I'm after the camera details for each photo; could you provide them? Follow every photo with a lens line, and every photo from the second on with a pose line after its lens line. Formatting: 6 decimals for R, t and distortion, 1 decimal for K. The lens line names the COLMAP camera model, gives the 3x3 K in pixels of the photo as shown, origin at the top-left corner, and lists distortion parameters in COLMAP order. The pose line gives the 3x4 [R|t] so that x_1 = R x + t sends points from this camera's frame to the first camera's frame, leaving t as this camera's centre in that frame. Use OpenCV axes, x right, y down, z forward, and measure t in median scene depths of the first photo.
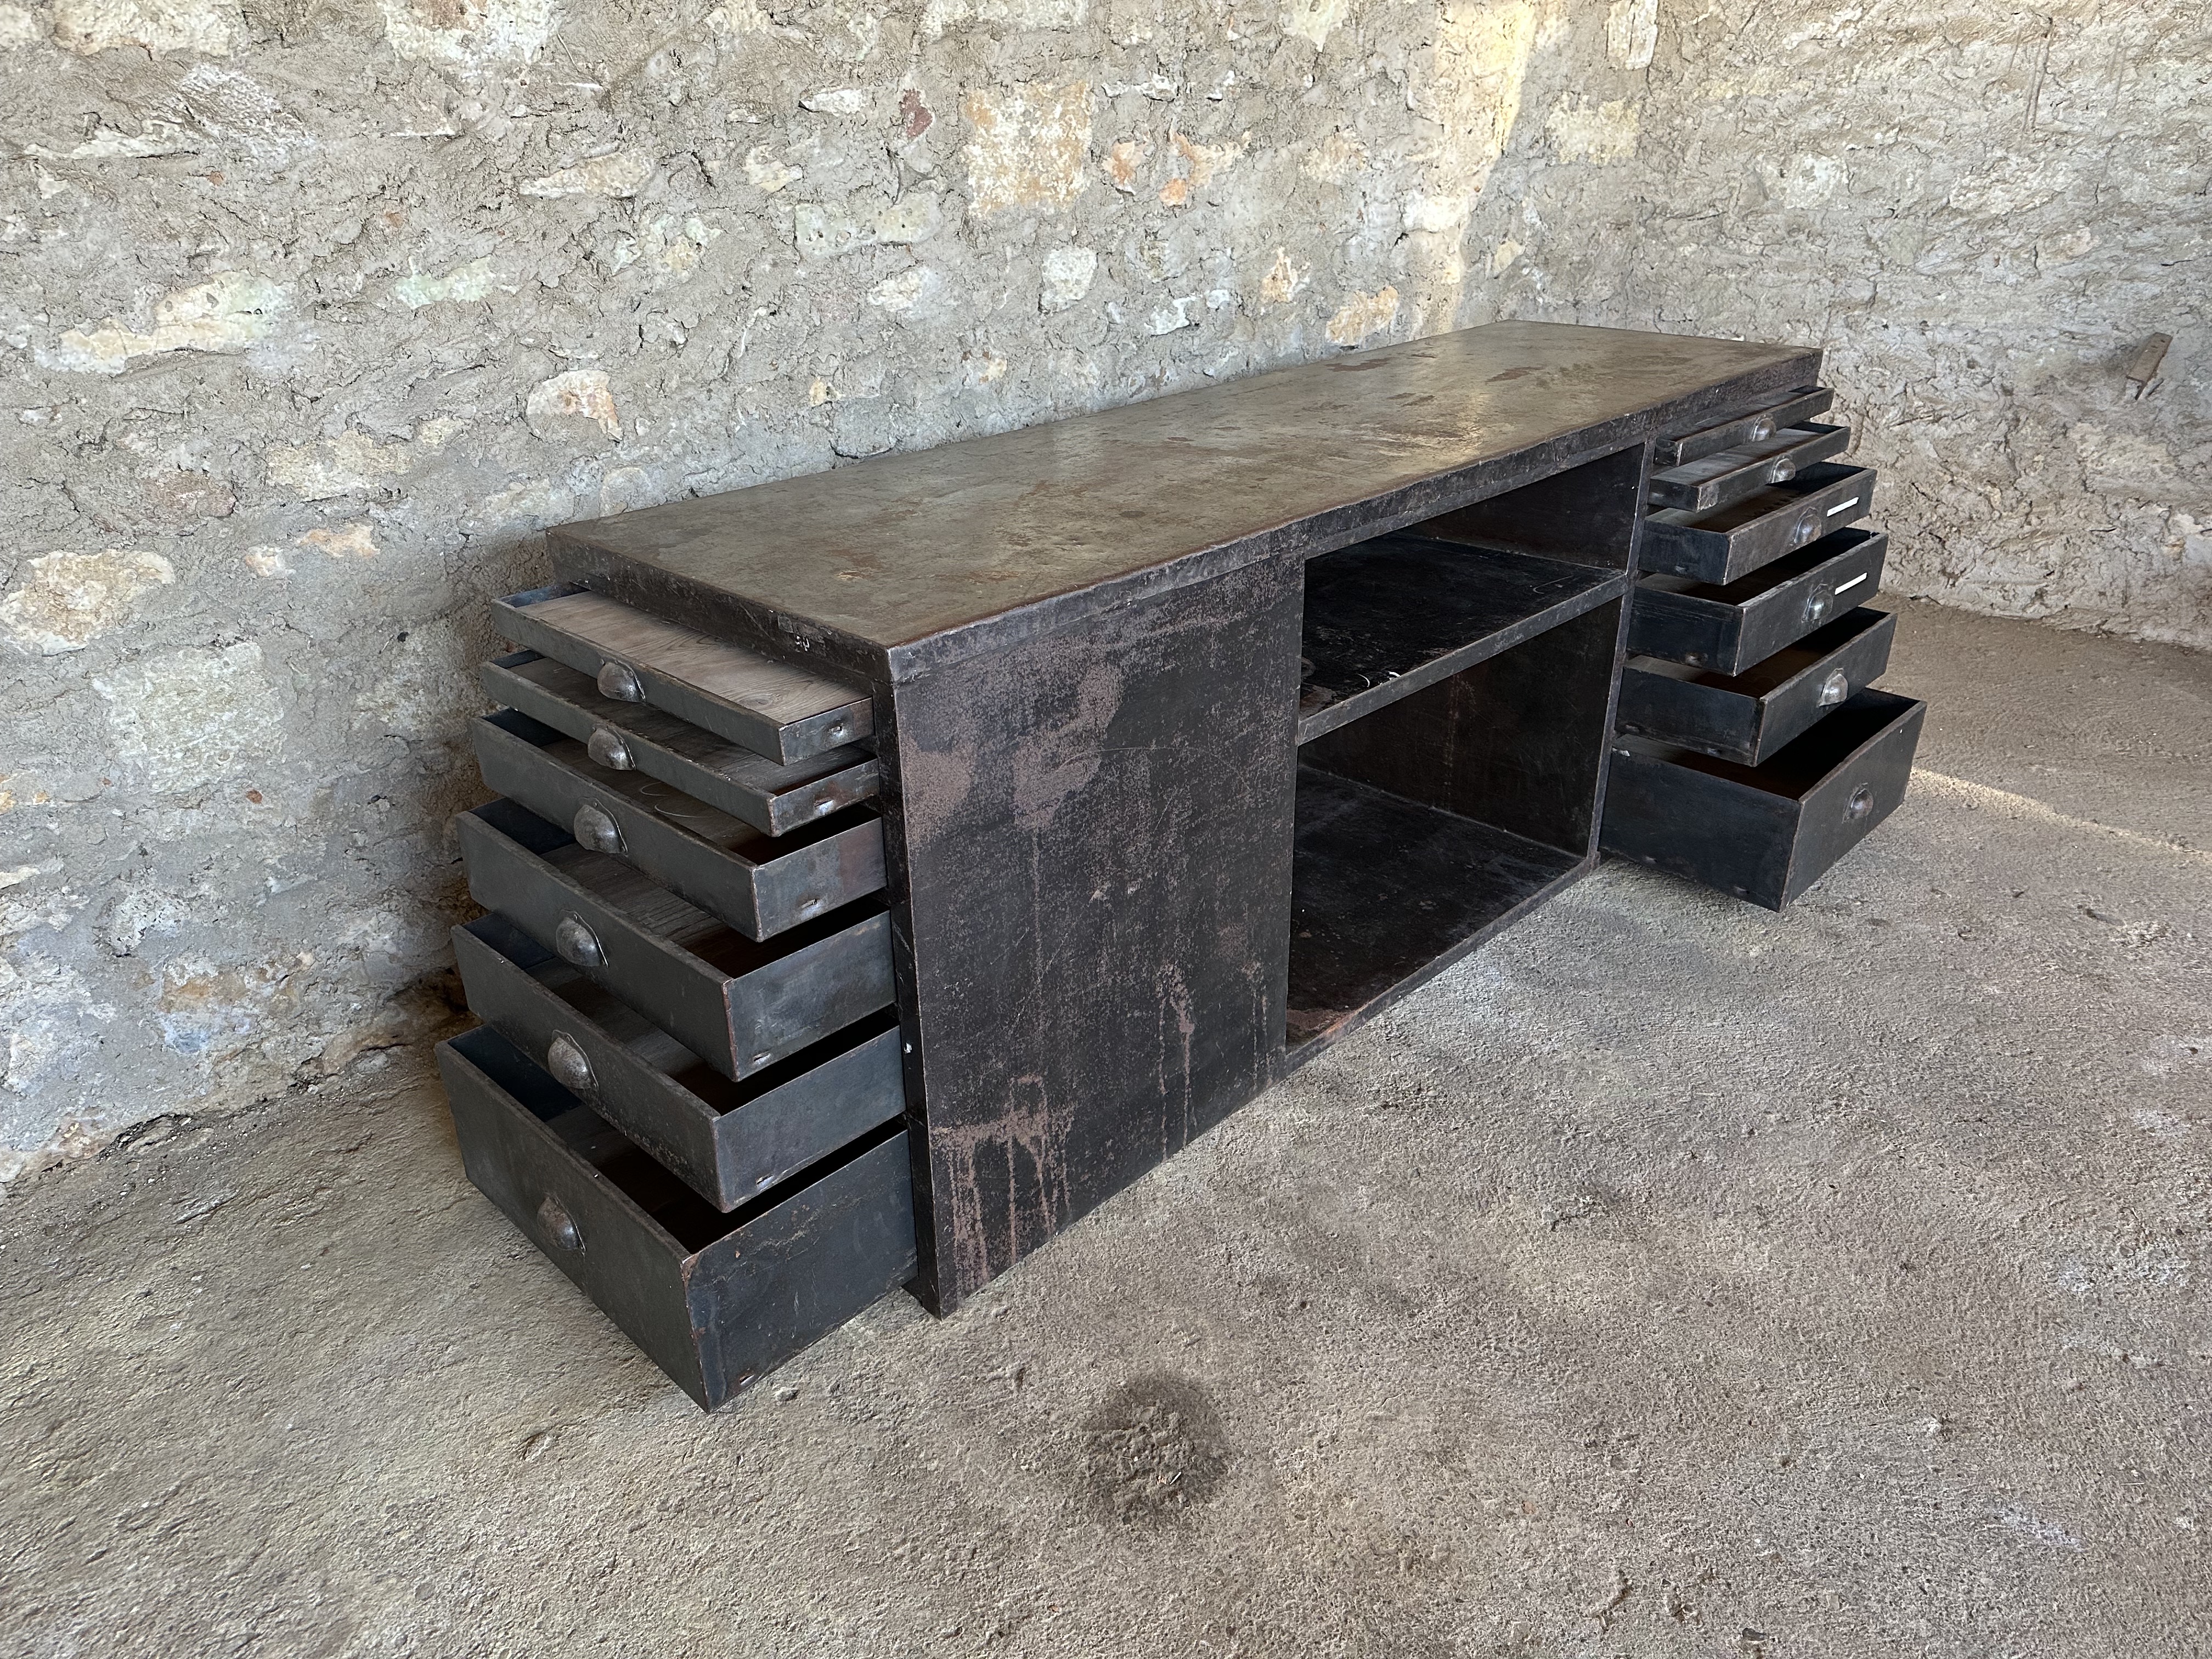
lens RADIAL K [[1535.7, 0, 1119.8], [0, 1535.7, 830.7], [0, 0, 1]] dist [0.001921, 0.003195]
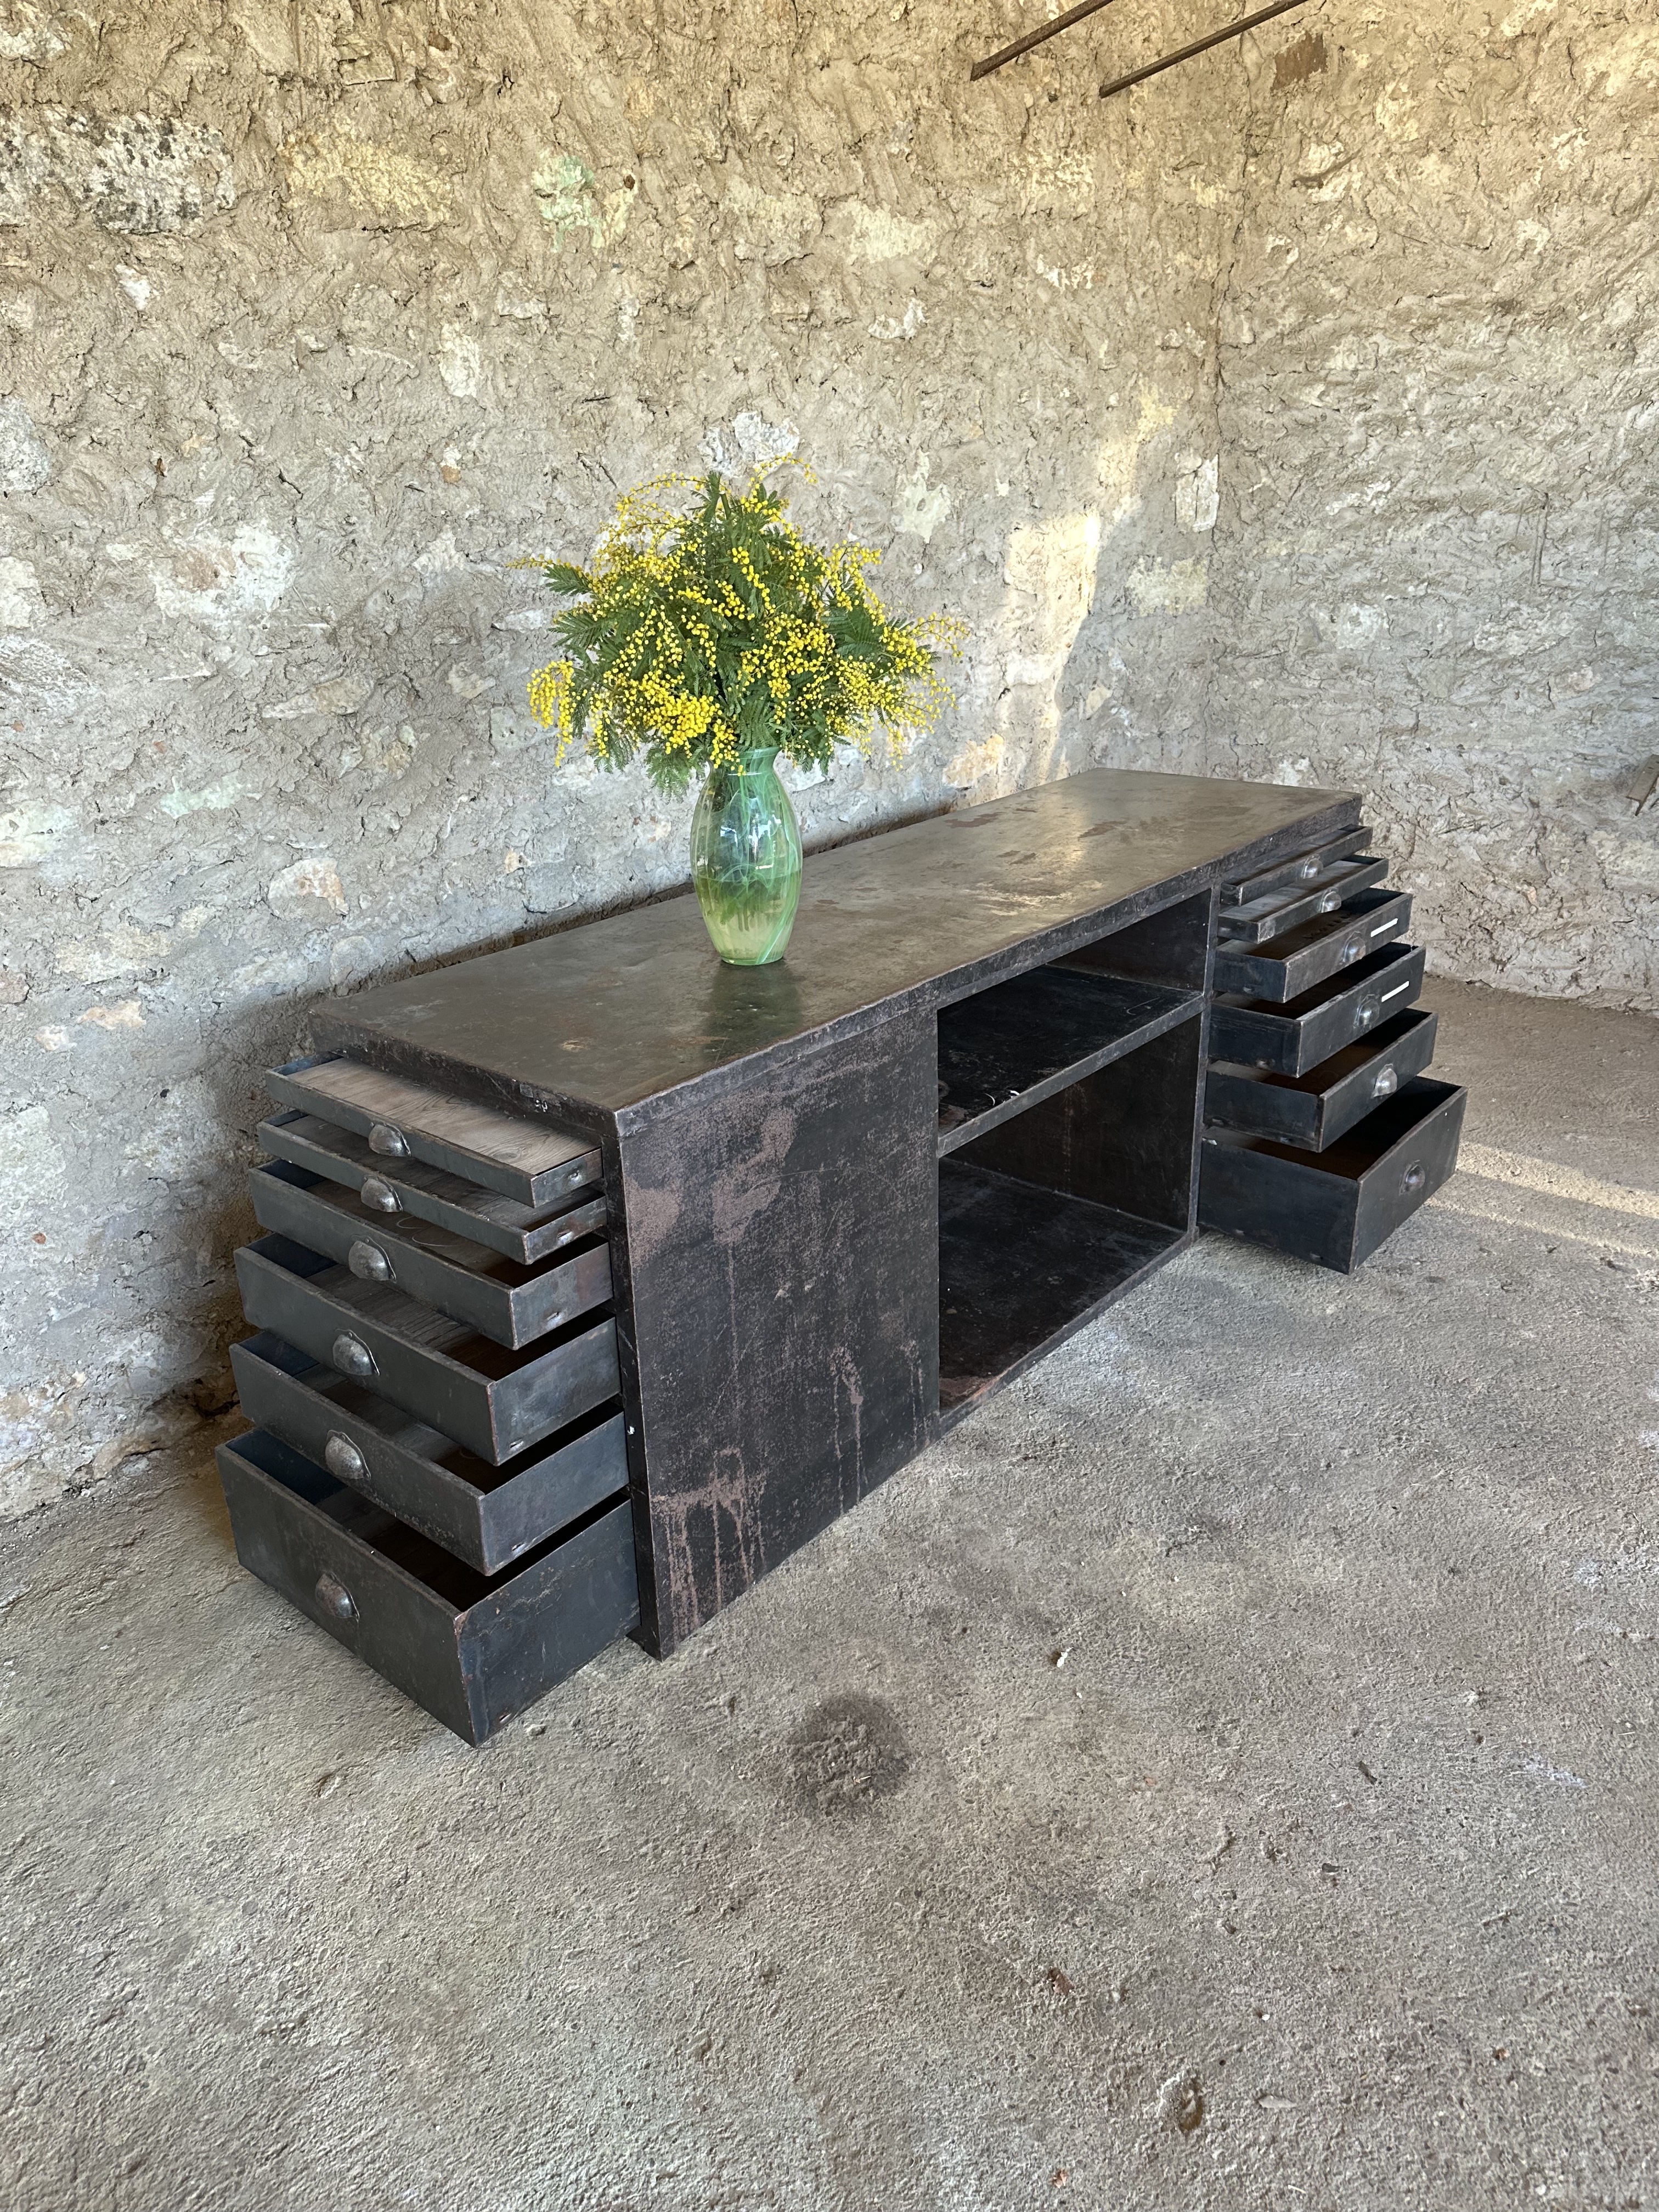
lens RADIAL K [[1512.5, 0, 836.6], [0, 1512.5, 1109.7], [0, 0, 1]] dist [0.036932, -0.036791]
pose [[0.997851, -0.038611, 0.052930, -0.023451], [0.041510, 0.997633, -0.054818, -0.031288], [-0.050688, 0.056897, 0.997092, -0.176341]]
